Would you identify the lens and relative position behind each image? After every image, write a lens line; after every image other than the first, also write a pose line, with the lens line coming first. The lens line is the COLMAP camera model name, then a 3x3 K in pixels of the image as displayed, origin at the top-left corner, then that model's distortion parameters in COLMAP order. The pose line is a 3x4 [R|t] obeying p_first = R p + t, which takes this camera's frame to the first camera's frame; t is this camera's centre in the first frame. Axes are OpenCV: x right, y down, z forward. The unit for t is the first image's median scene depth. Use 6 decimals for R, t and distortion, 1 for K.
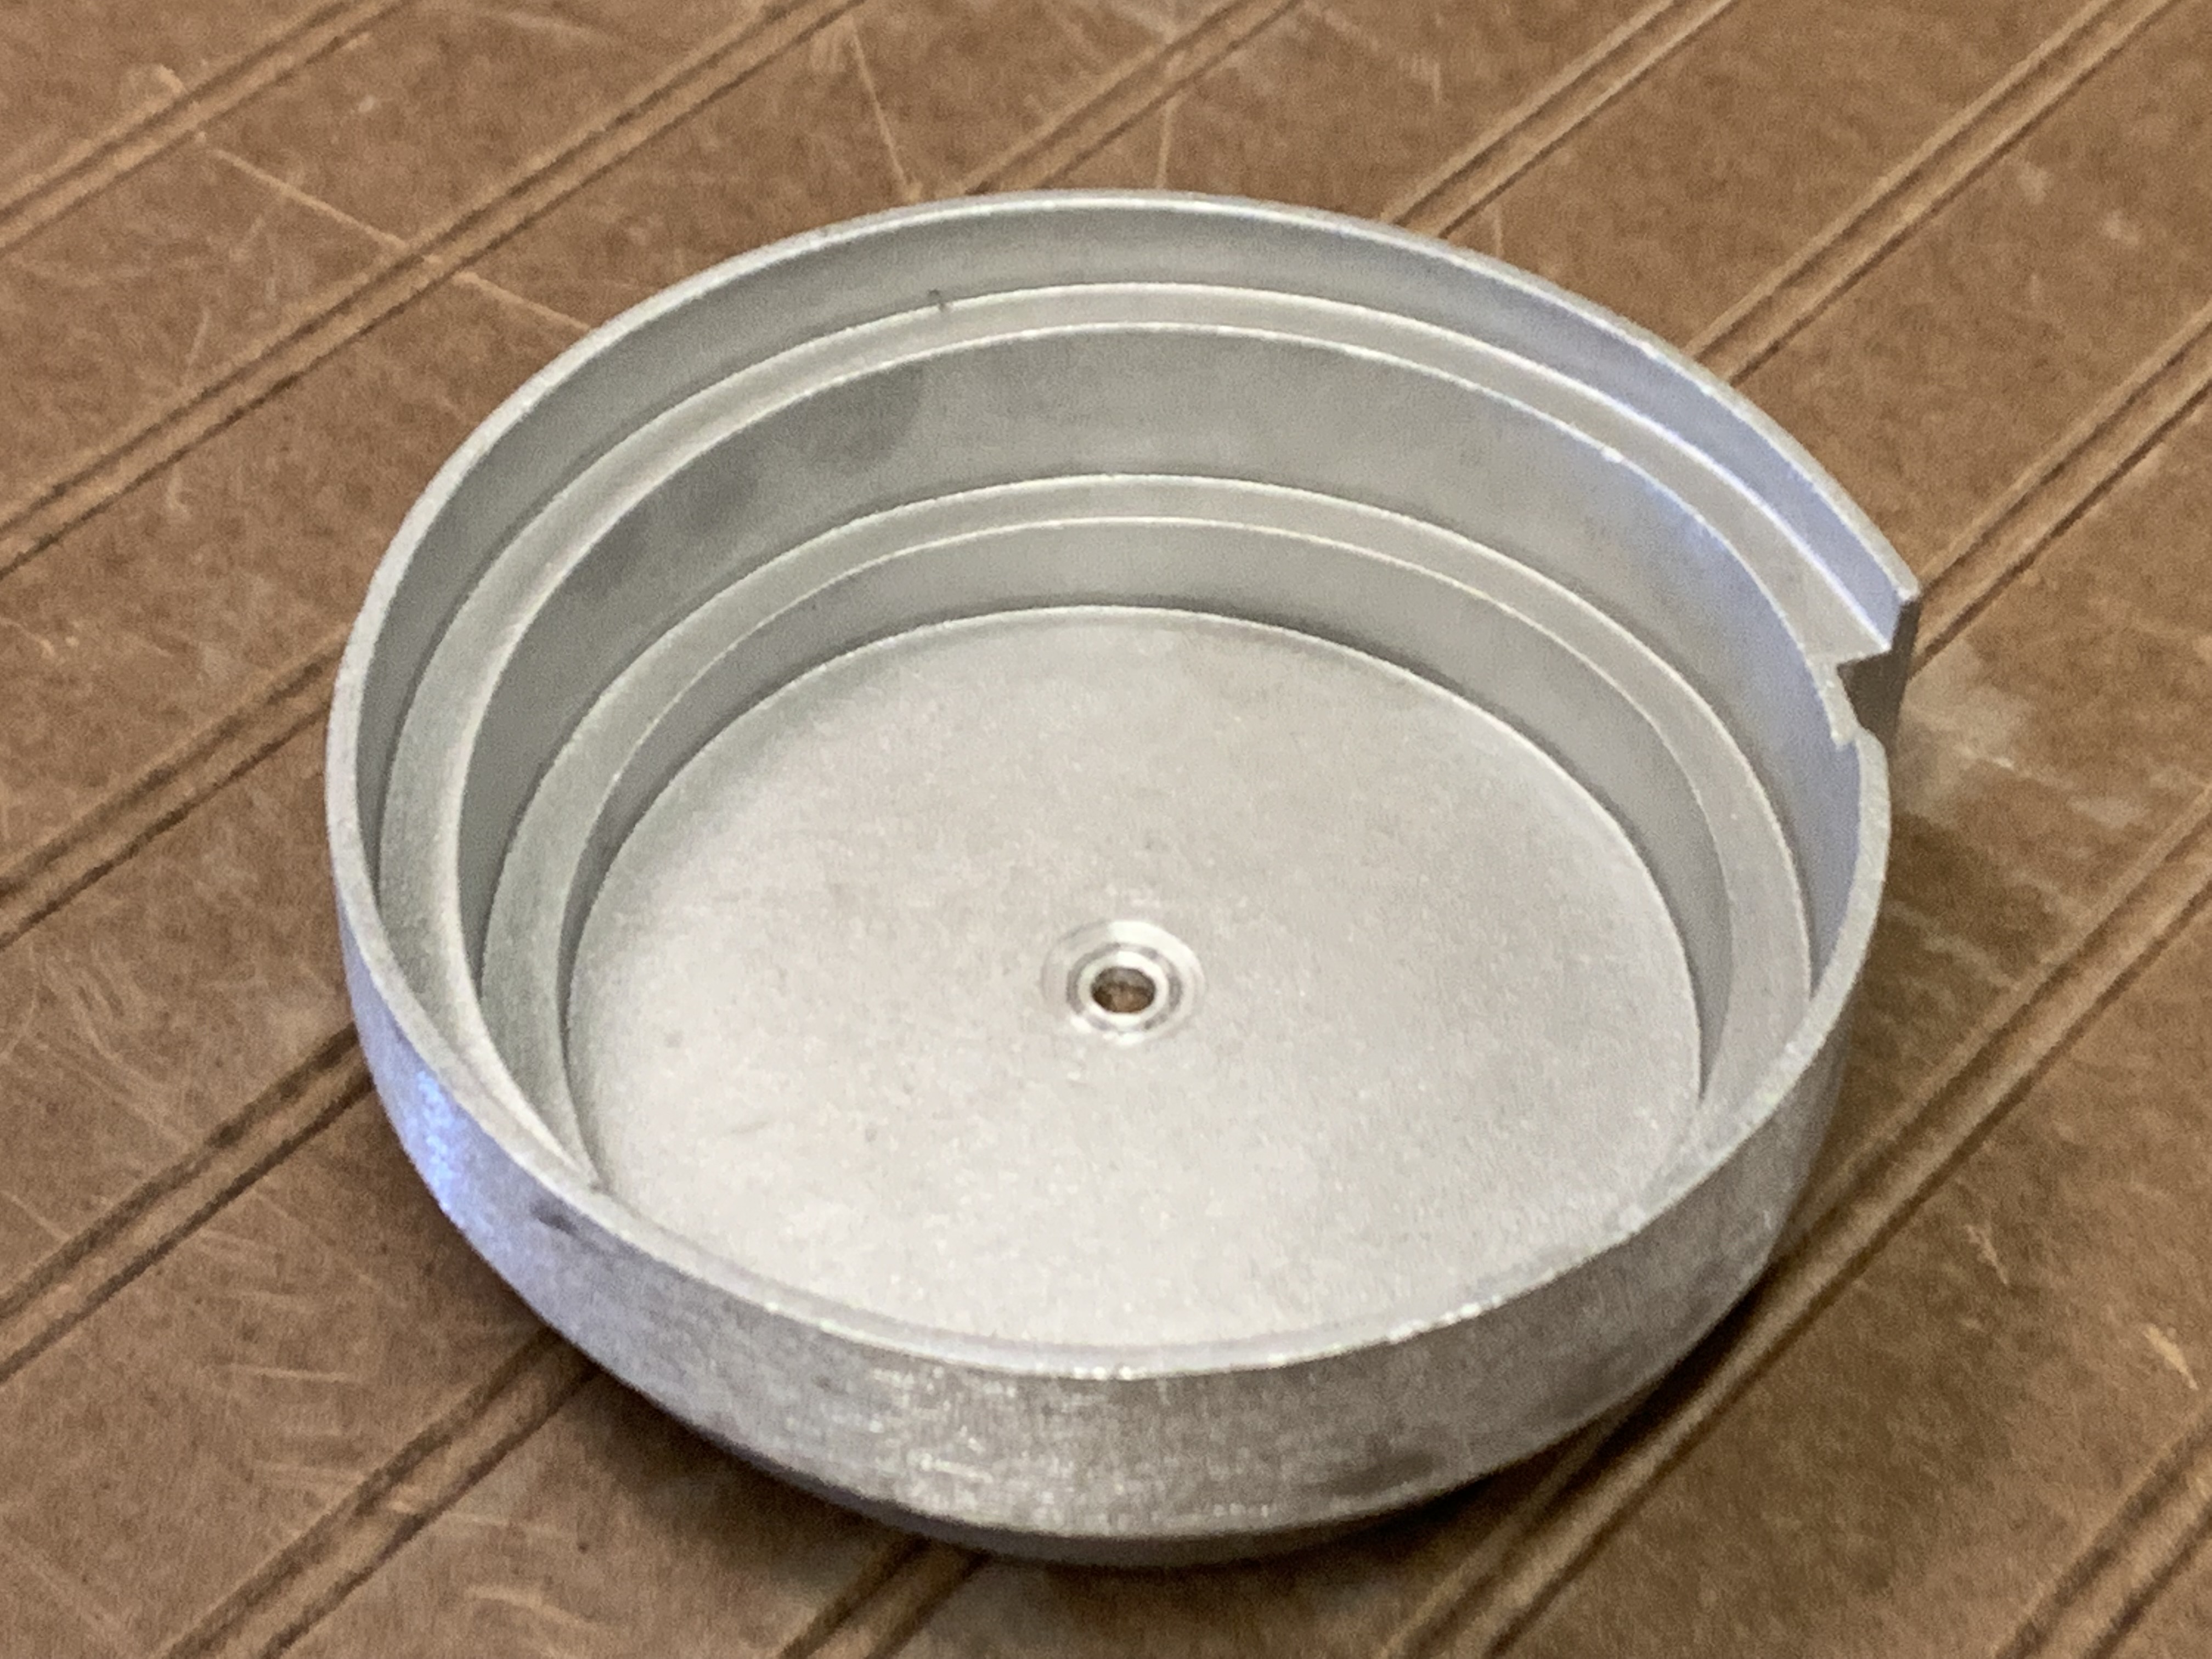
lens RADIAL K [[4460.8, 0, 1111.8], [0, 4460.8, 826.6], [0, 0, 1]] dist [0.089739, 0.000000]
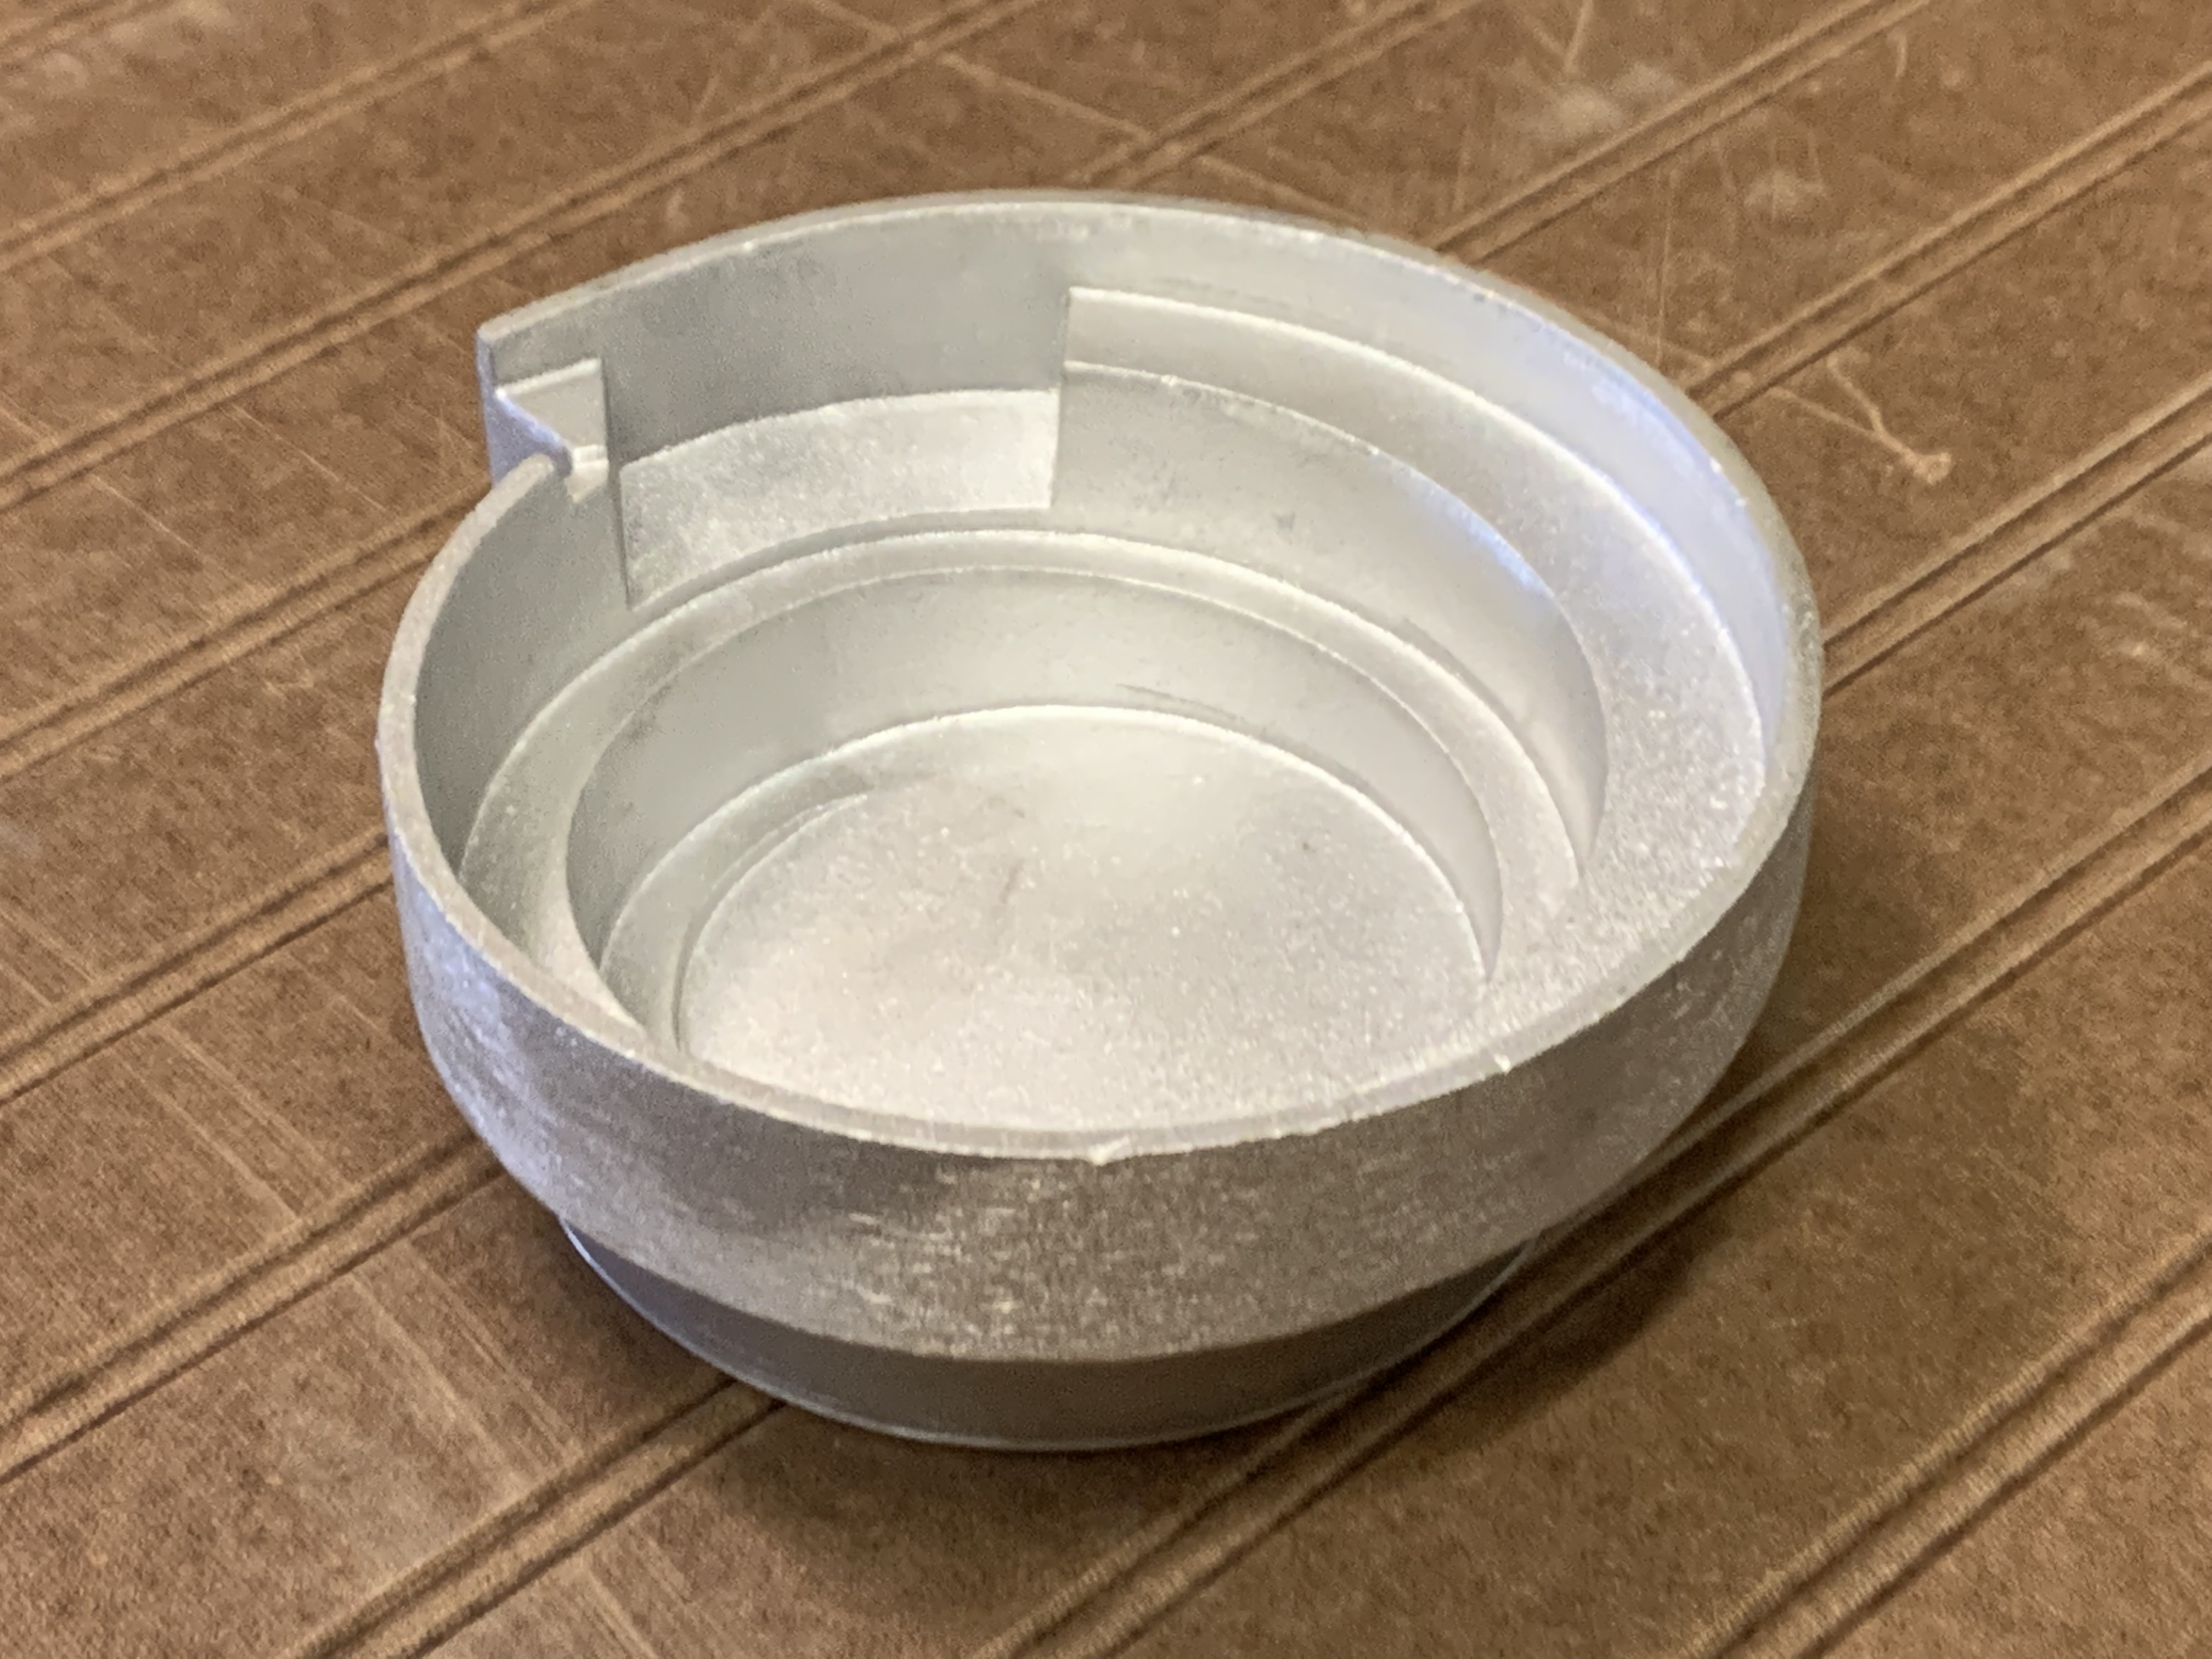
lens RADIAL K [[4448.5, 0, 1092.0], [0, 4448.5, 819.4], [0, 0, 1]] dist [0.112570, 0.000000]
pose [[0.992109, 0.041529, -0.118300, 0.031776], [-0.056323, 0.990607, -0.124600, 0.217219], [0.112014, 0.130280, 0.985129, -0.060743]]
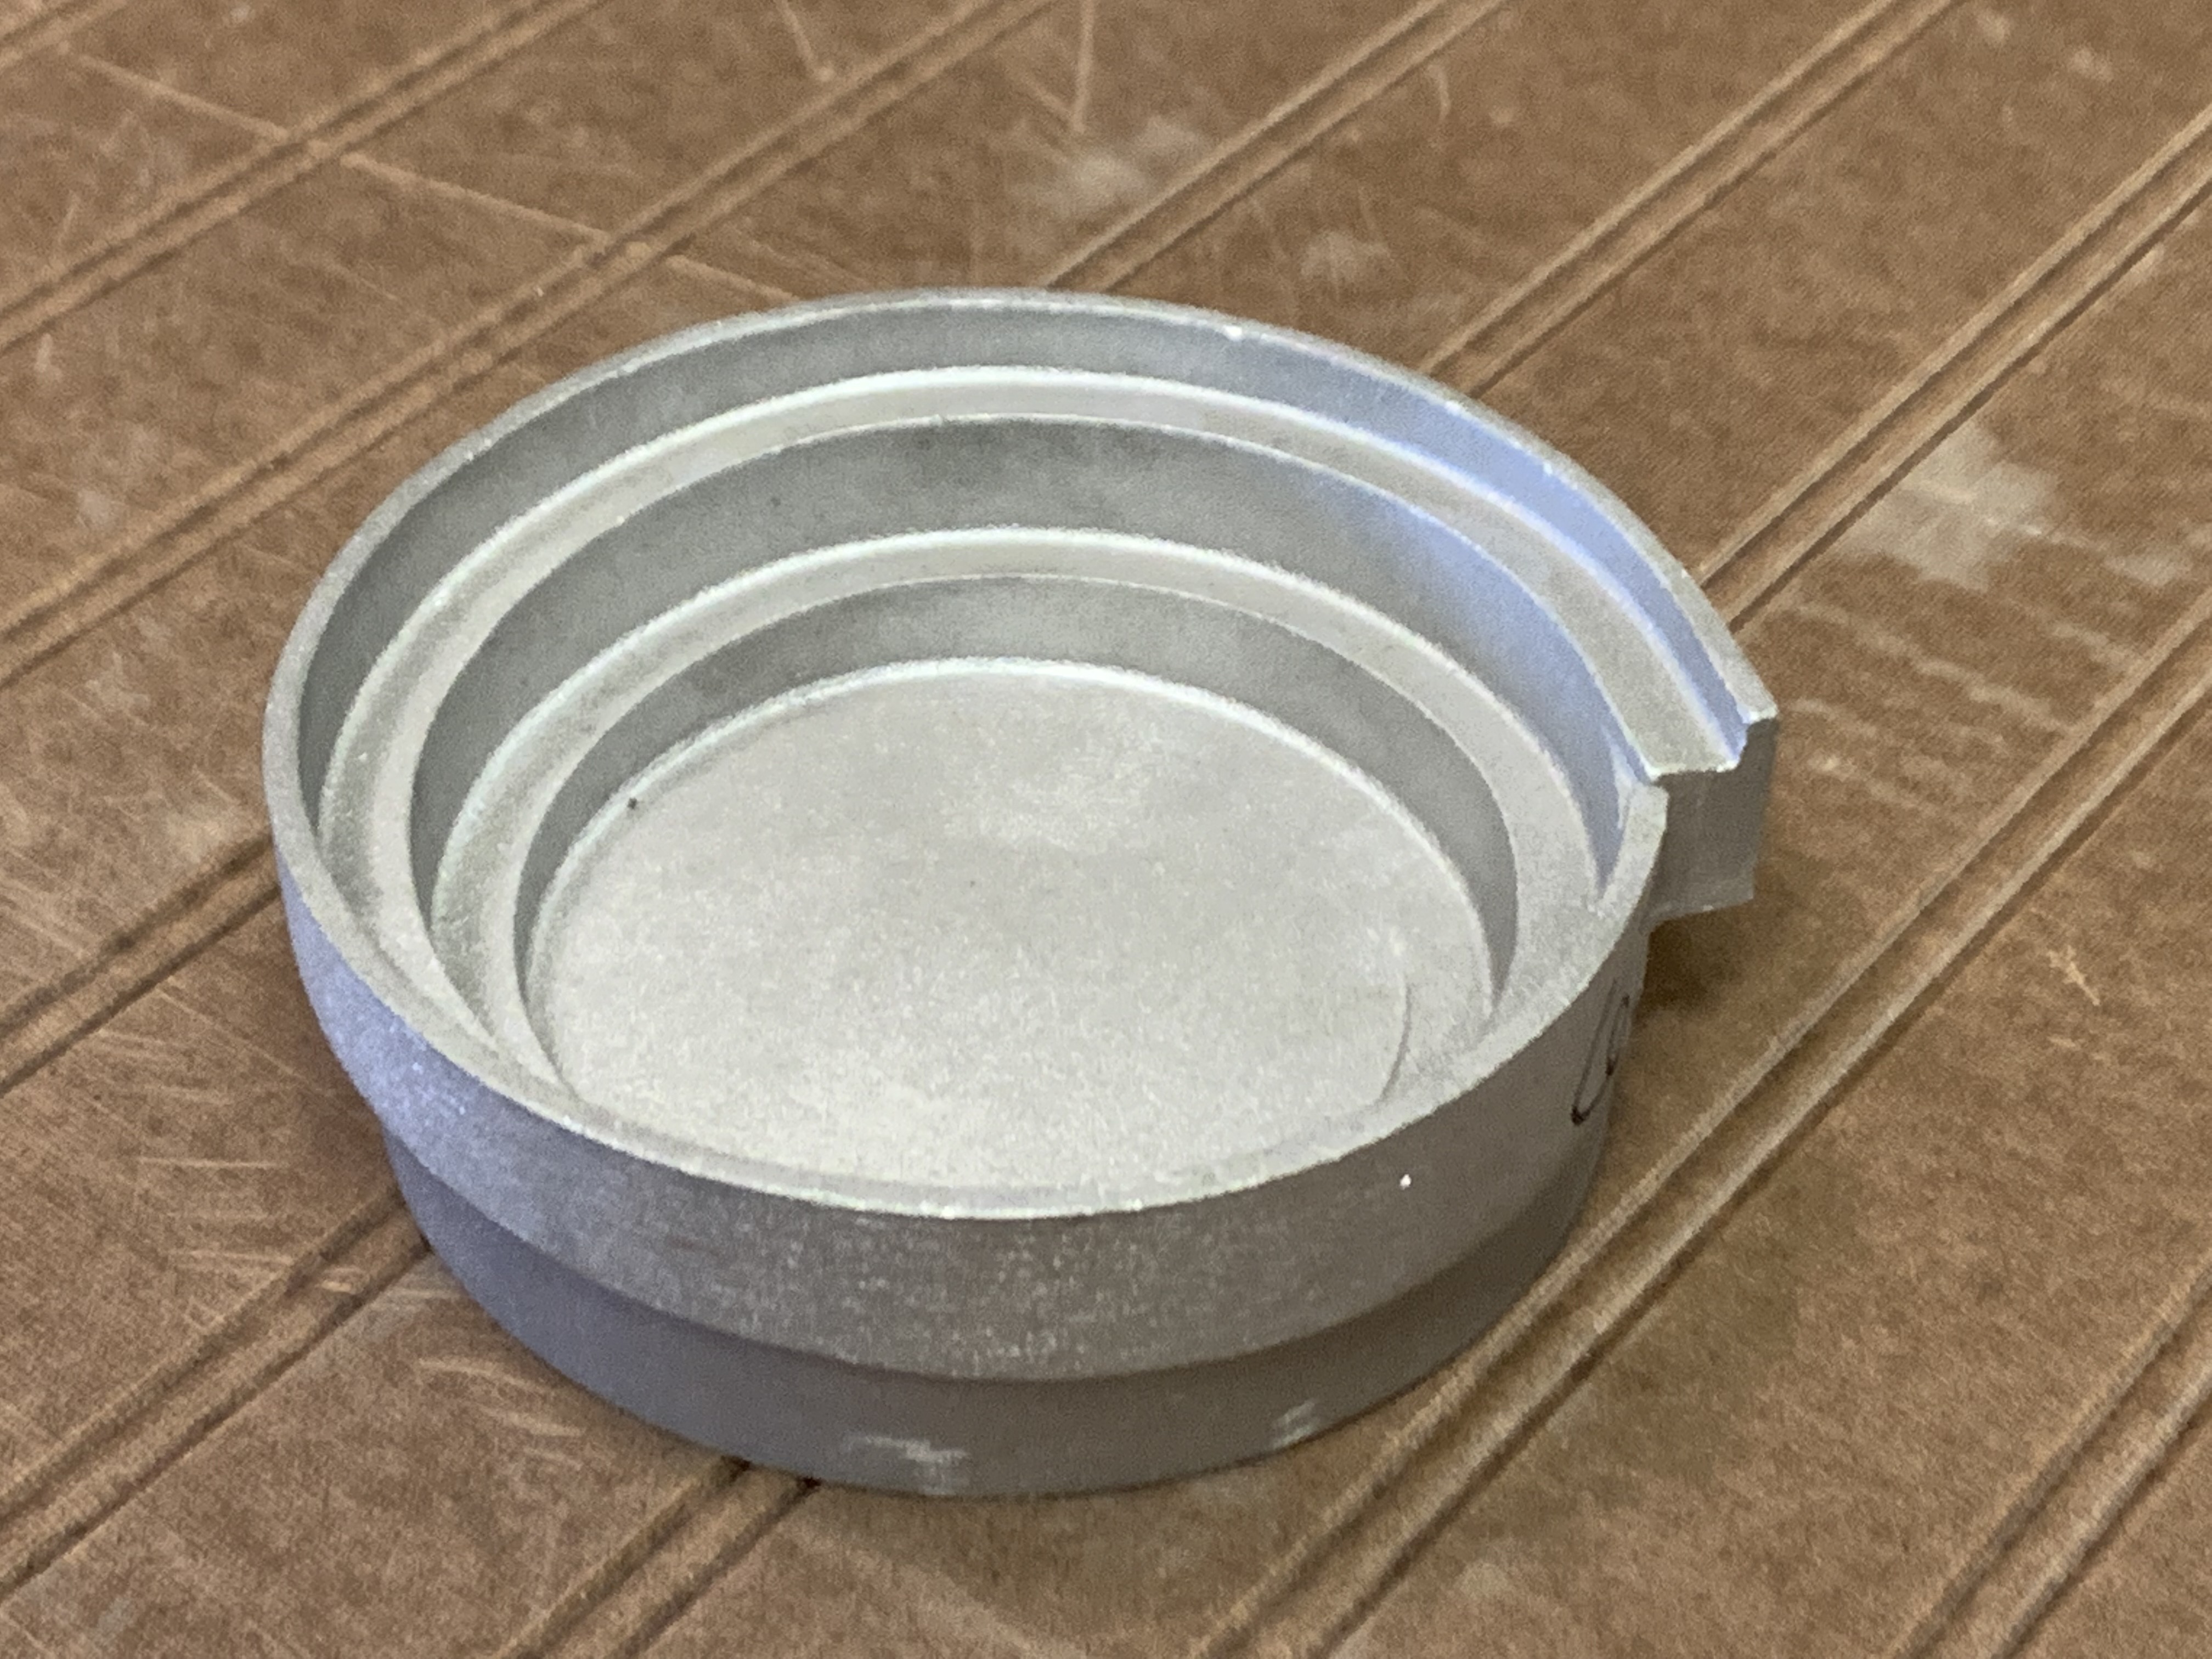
lens RADIAL K [[4448.5, 0, 1117.2], [0, 4448.5, 825.2], [0, 0, 1]] dist [0.112570, 0.000000]
pose [[0.998209, -0.045166, 0.039228, -0.030283], [0.049854, 0.990498, -0.128171, 0.157525], [-0.033066, 0.129897, 0.990976, 0.092042]]
